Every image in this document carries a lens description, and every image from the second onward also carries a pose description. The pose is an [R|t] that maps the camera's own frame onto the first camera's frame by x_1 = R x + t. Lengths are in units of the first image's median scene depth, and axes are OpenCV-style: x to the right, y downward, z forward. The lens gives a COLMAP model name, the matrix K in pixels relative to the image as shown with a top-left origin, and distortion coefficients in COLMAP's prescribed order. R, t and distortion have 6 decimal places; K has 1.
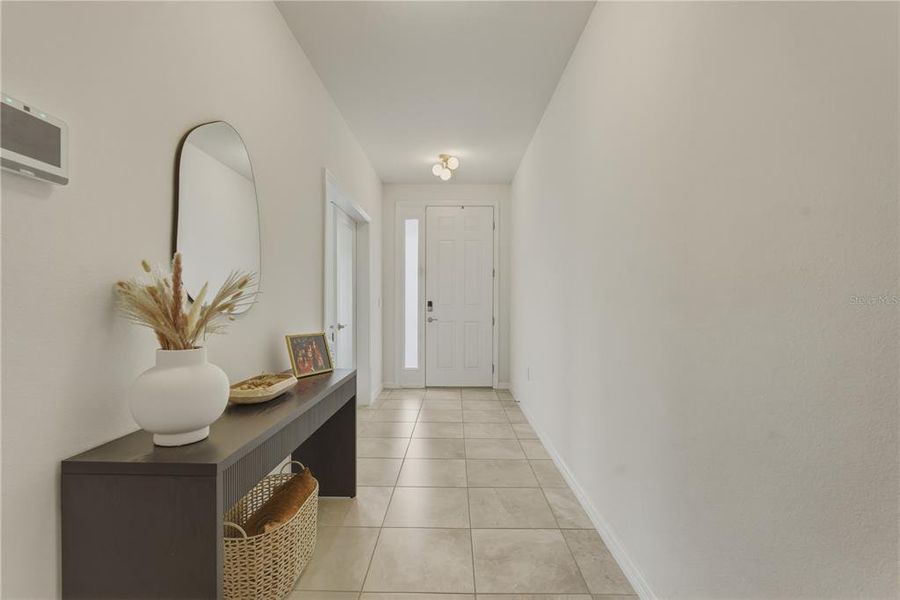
lens RADIAL K [[443.9, 0, 450.1], [0, 443.9, 311.4], [0, 0, 1]] dist [0.000581, 0.000157]
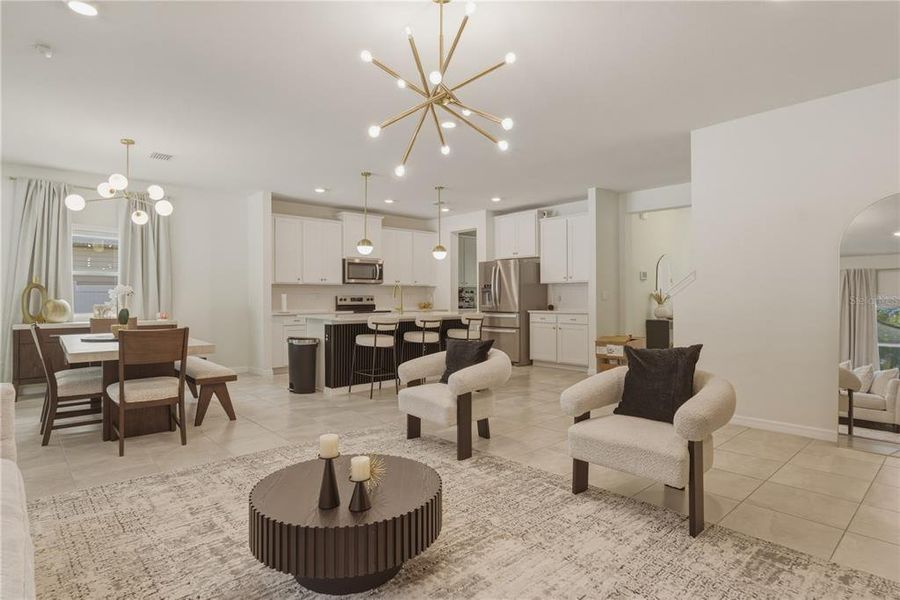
lens RADIAL K [[481.3, 0, 449.8], [0, 481.3, 295.6], [0, 0, 1]] dist [0.000252, 0.000710]
pose [[0.685154, -0.005696, -0.728376, 0.462340], [-0.009913, 0.999804, -0.017143, 0.022358], [0.728331, 0.018966, 0.684963, -1.180103]]
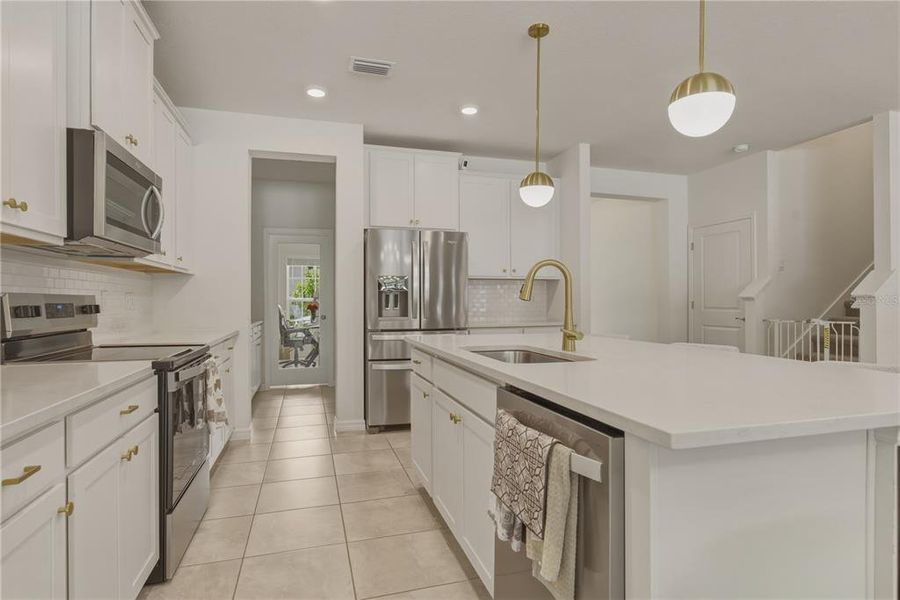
lens RADIAL K [[467.3, 0, 450.0], [0, 467.3, 300.0], [0, 0, 1]] dist [-0.000282, -0.000034]
pose [[0.954902, -0.005003, 0.296880, -0.685460], [0.011175, 0.999755, -0.019097, 0.013649], [-0.296712, 0.021553, 0.954724, -0.786499]]
